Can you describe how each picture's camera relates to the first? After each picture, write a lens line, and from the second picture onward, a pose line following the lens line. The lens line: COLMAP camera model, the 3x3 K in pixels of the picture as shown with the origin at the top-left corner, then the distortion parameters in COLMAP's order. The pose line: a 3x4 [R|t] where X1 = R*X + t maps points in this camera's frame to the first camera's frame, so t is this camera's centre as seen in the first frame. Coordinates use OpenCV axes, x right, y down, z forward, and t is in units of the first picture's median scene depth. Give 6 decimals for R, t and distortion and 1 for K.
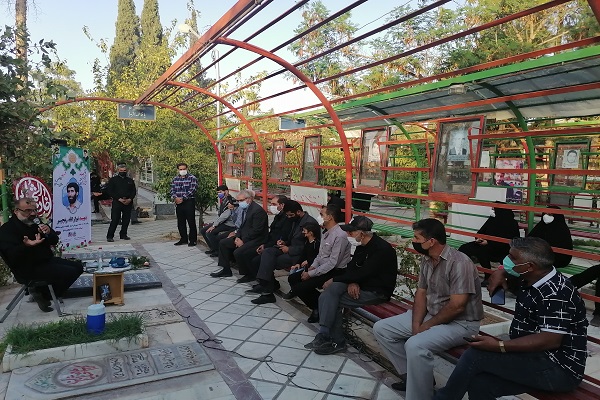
lens RADIAL K [[446.1, 0, 298.6], [0, 446.1, 222.4], [0, 0, 1]] dist [0.005895, -0.002044]
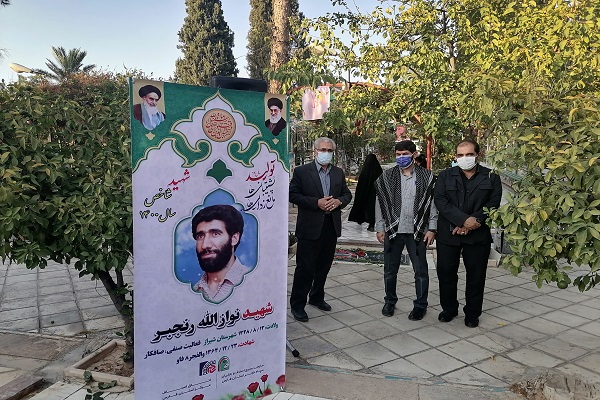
lens RADIAL K [[463.2, 0, 300.0], [0, 463.2, 200.0], [0, 0, 1]] dist [0.006622, 0.000854]
pose [[0.735588, 0.064534, -0.674349, -0.251590], [-0.073057, 0.997204, 0.015739, -0.102453], [0.673479, 0.037689, 0.738245, 0.808177]]
